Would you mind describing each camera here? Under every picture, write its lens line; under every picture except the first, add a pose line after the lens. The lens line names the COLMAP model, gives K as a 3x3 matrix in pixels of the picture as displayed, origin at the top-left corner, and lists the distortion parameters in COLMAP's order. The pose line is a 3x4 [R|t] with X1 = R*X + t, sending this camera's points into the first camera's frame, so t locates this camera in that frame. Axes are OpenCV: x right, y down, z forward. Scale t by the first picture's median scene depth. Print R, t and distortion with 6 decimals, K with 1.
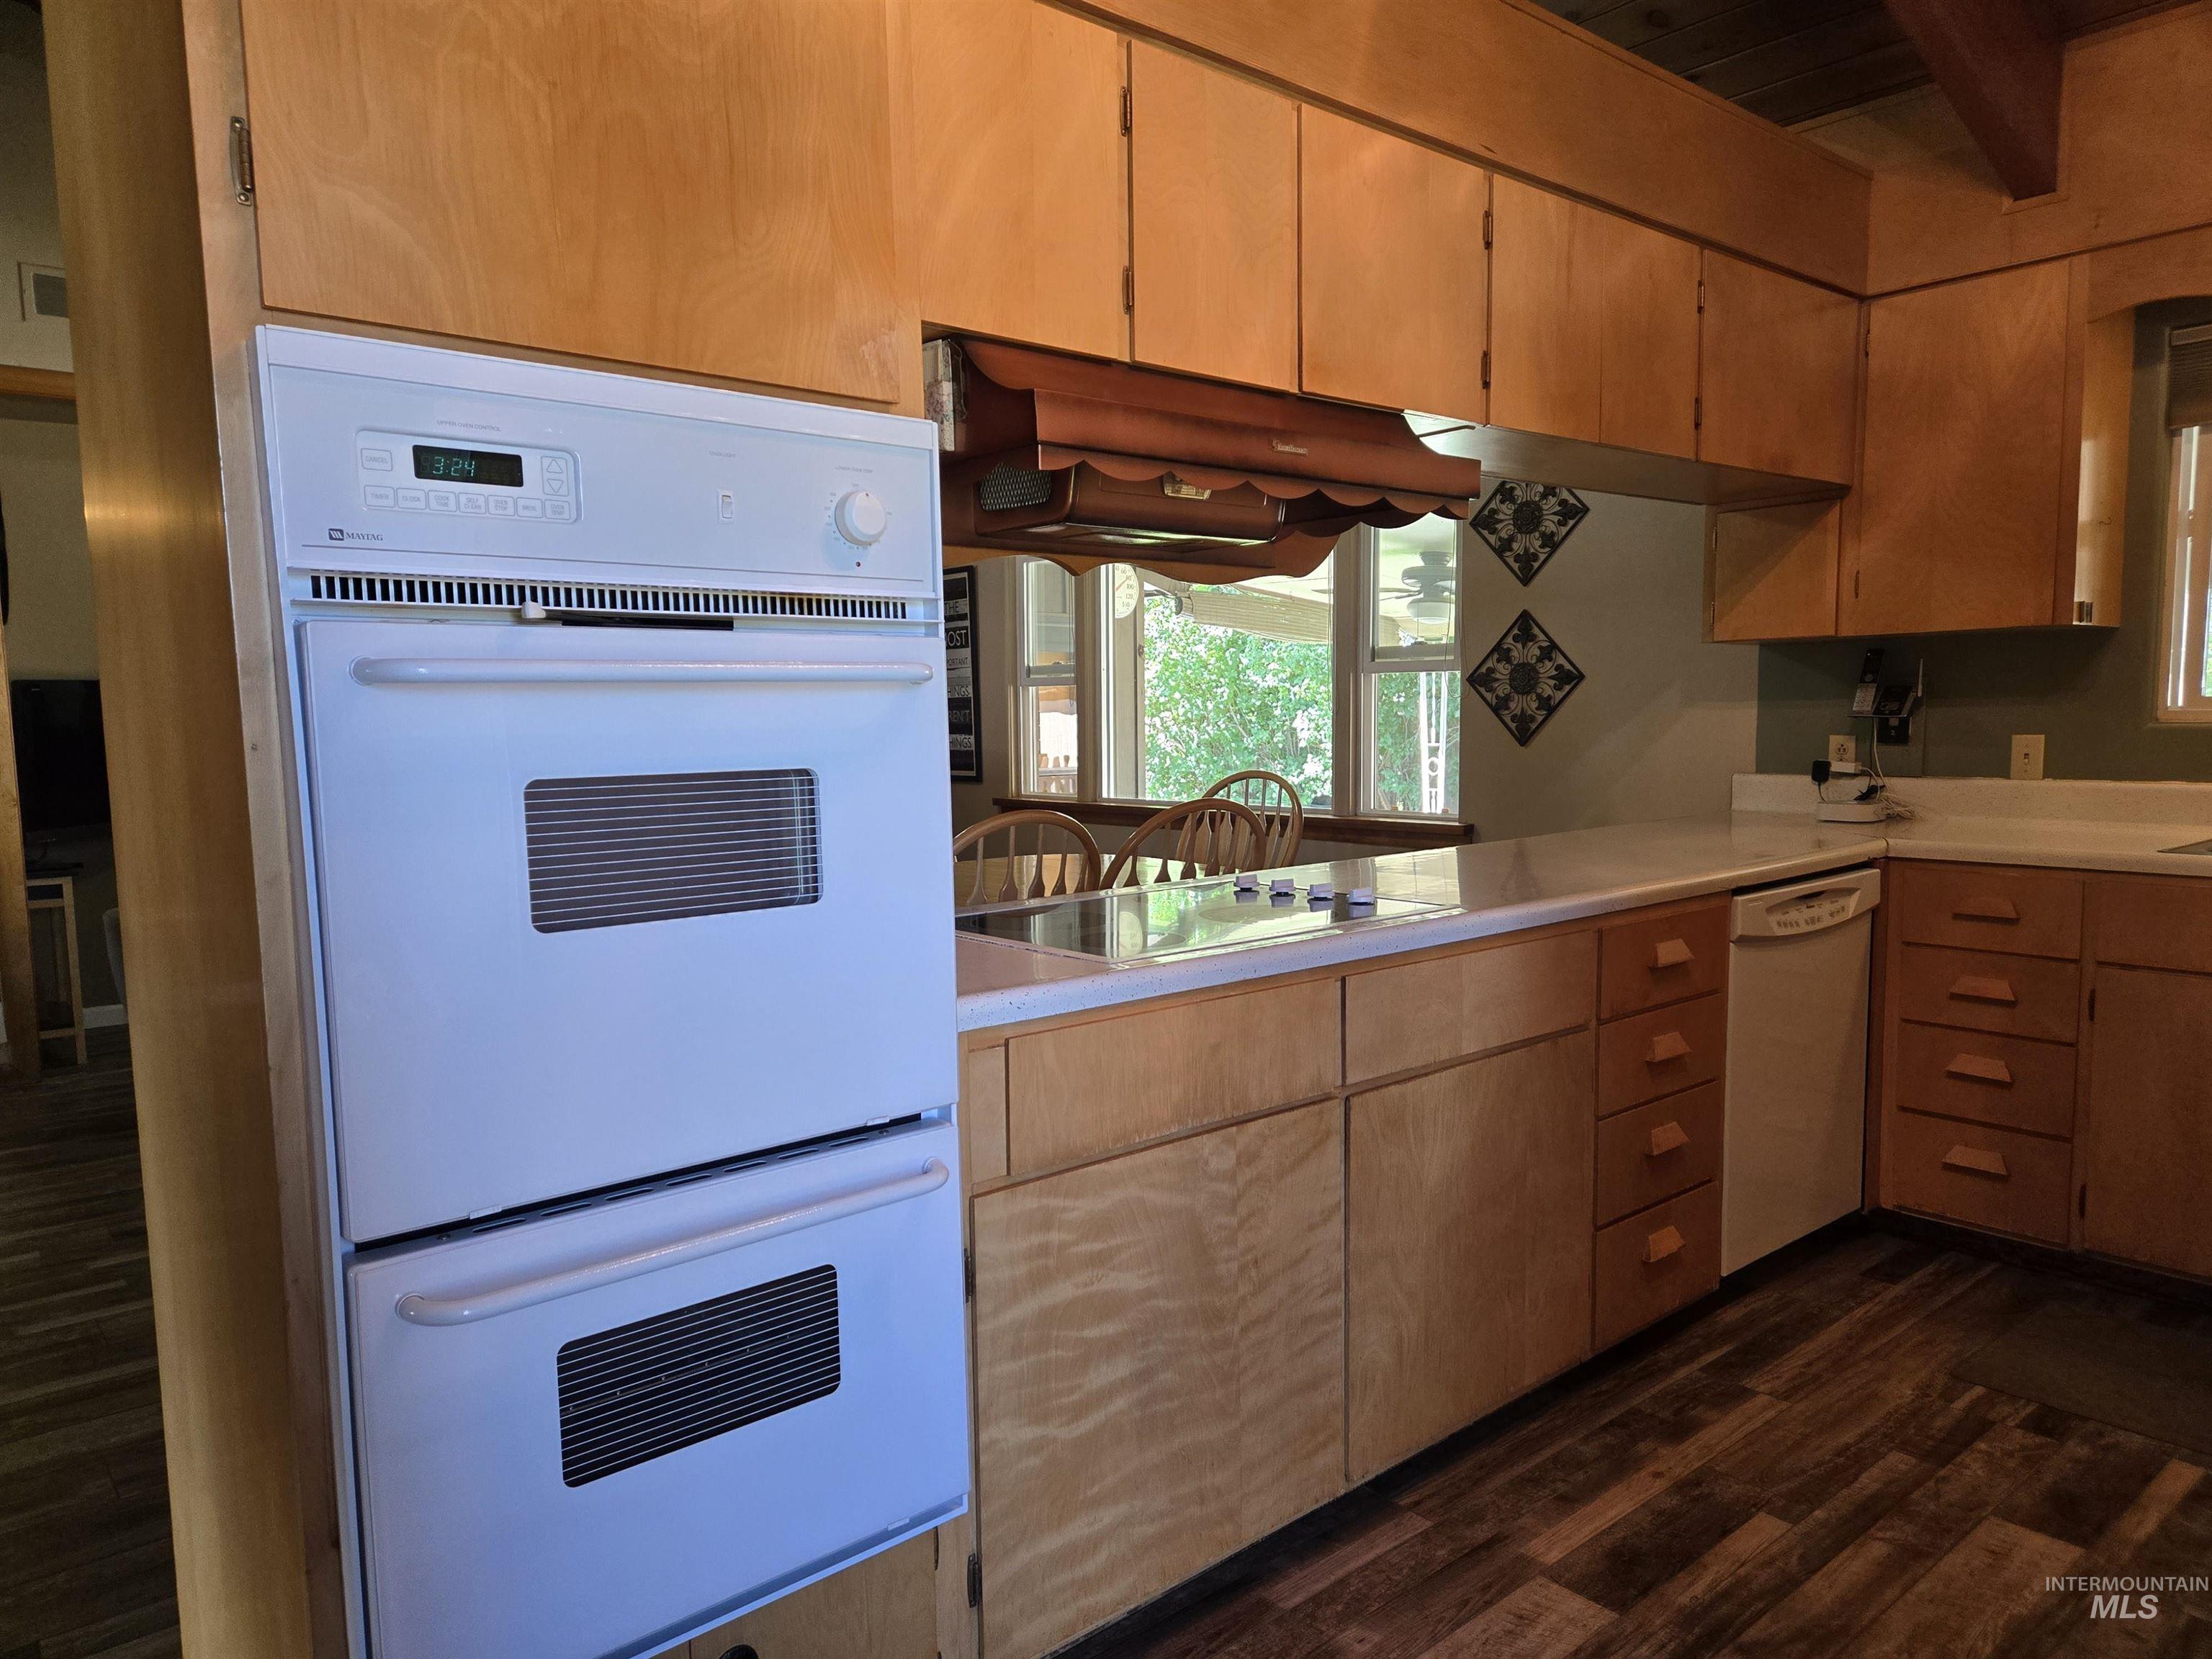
lens RADIAL K [[1461.2, 0, 1135.1], [0, 1461.2, 852.4], [0, 0, 1]] dist [0.075809, -0.056424]
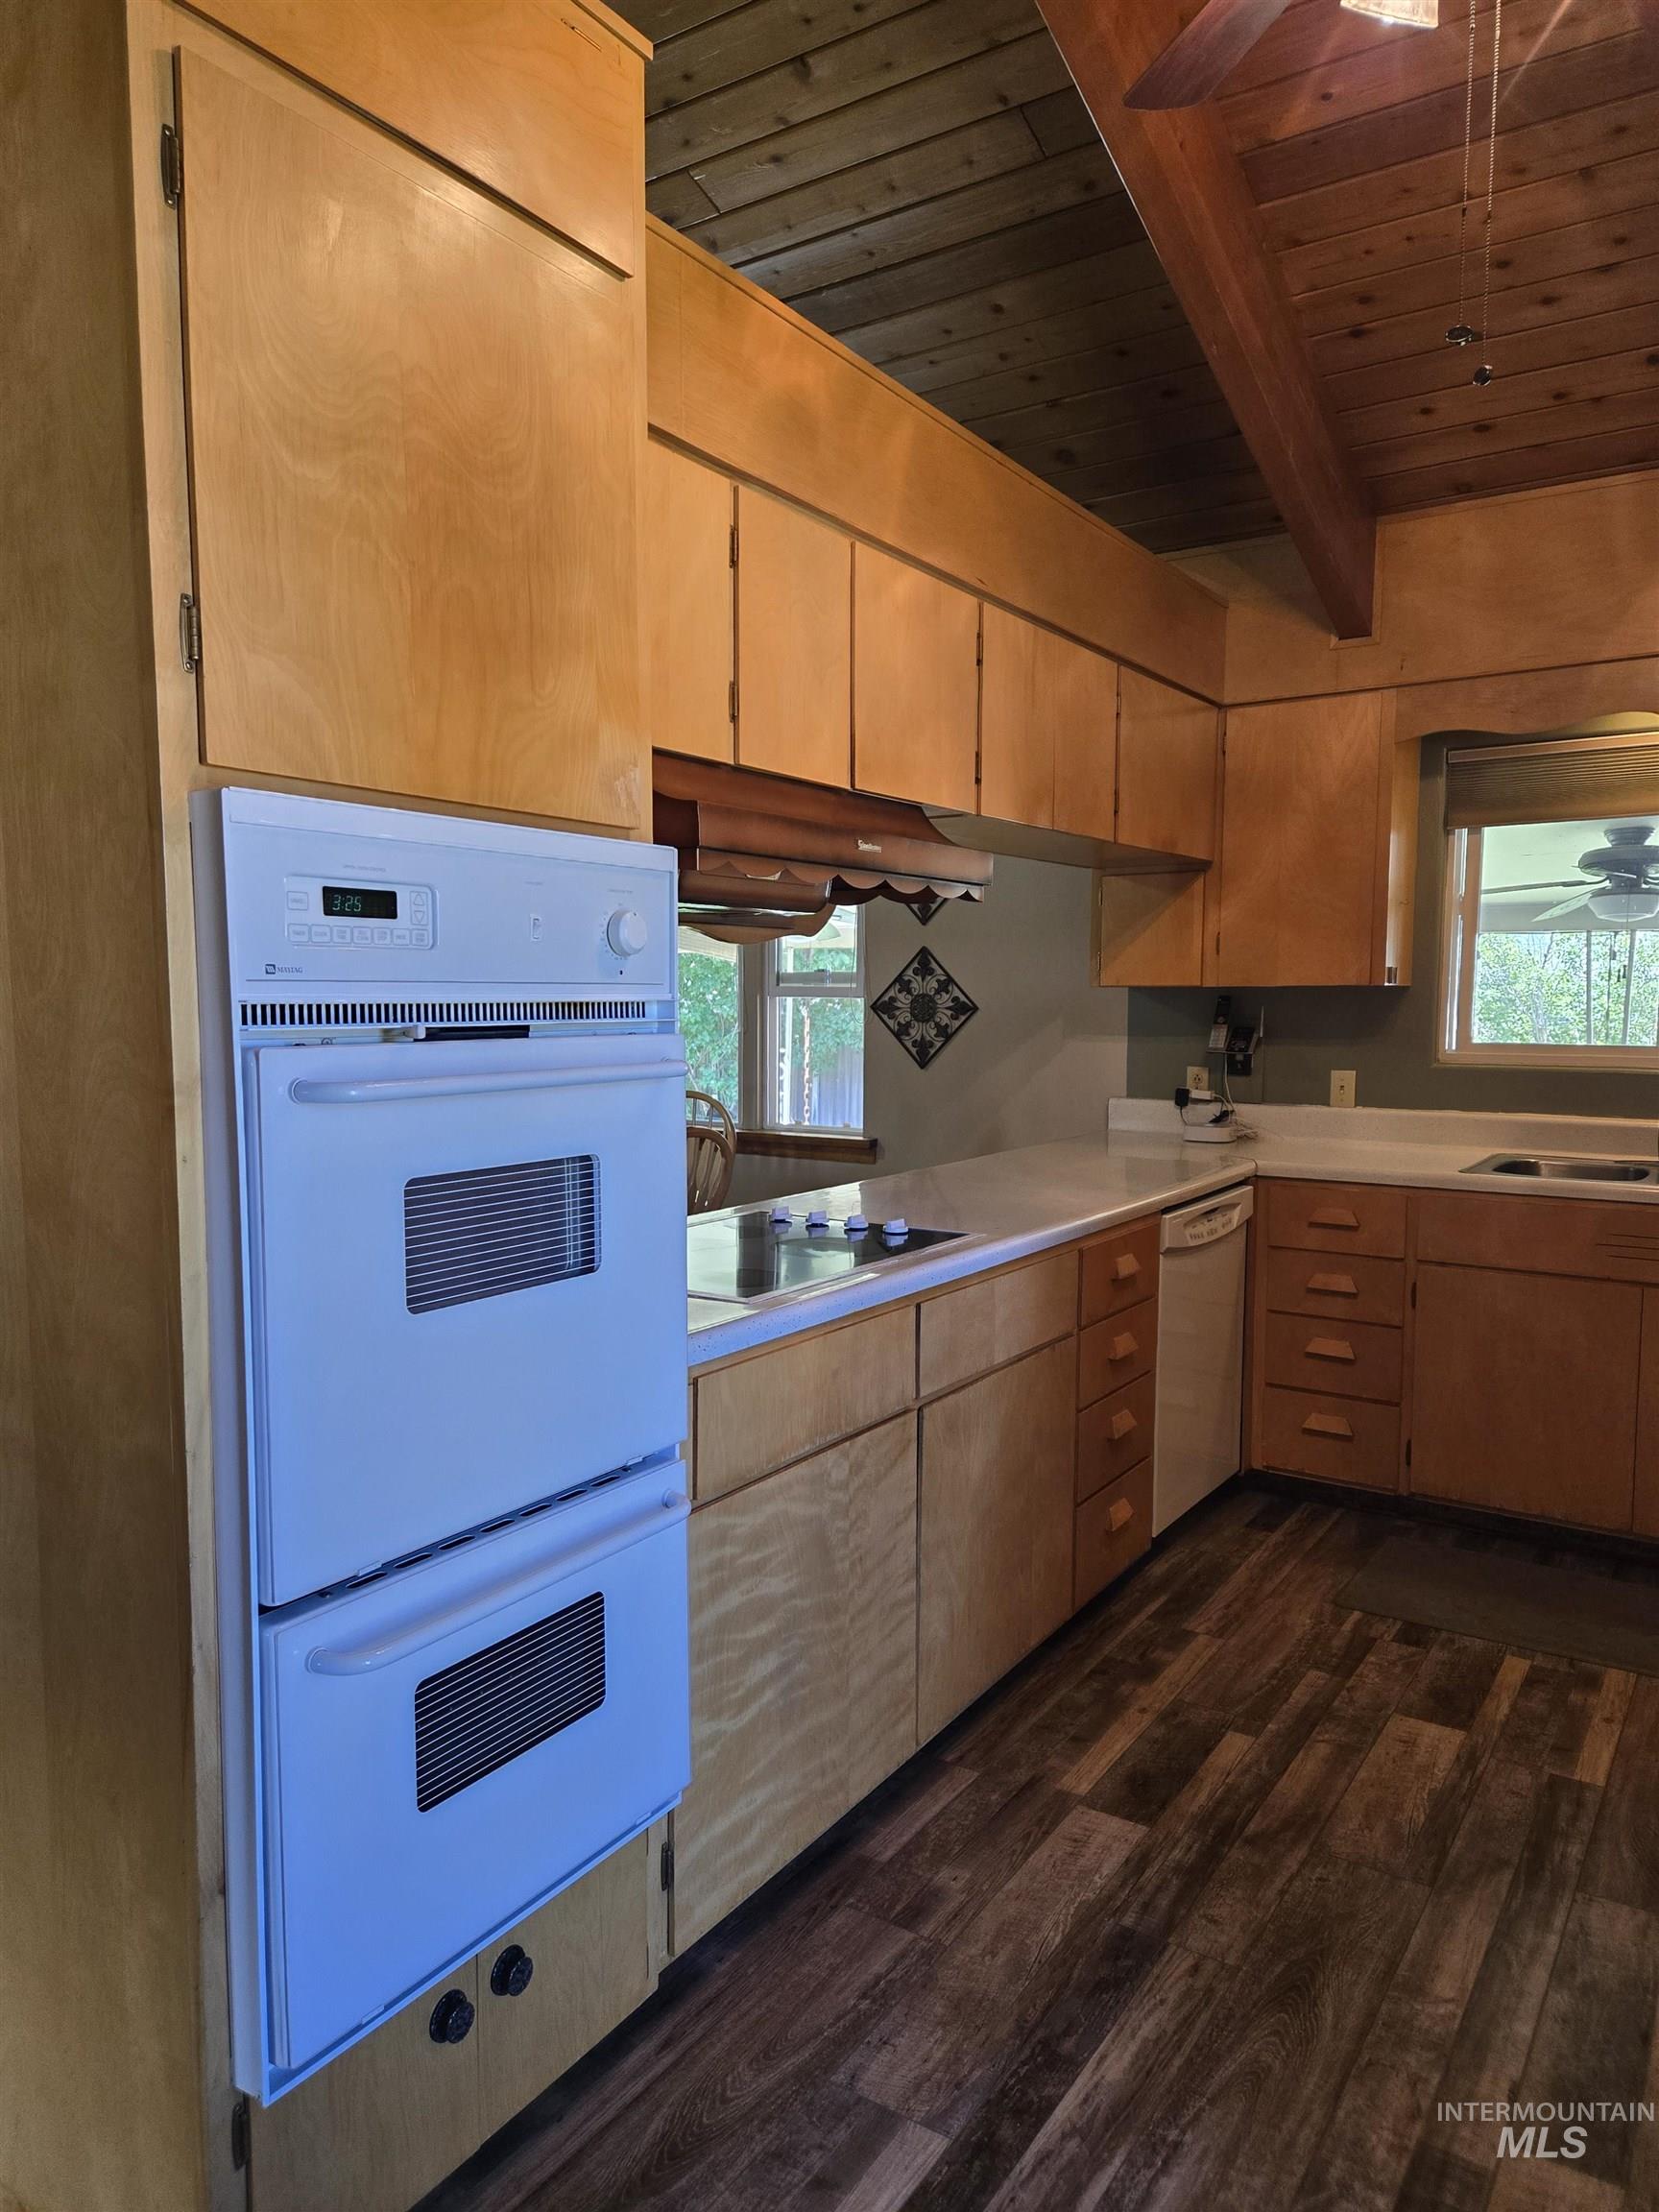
lens RADIAL K [[1461.2, 0, 800.4], [0, 1461.2, 1121.7], [0, 0, 1]] dist [0.075809, -0.056424]
pose [[0.967211, -0.005497, 0.253916, -0.193470], [0.008888, 0.999886, -0.012209, -0.036731], [-0.253820, 0.014065, 0.967149, -0.076074]]
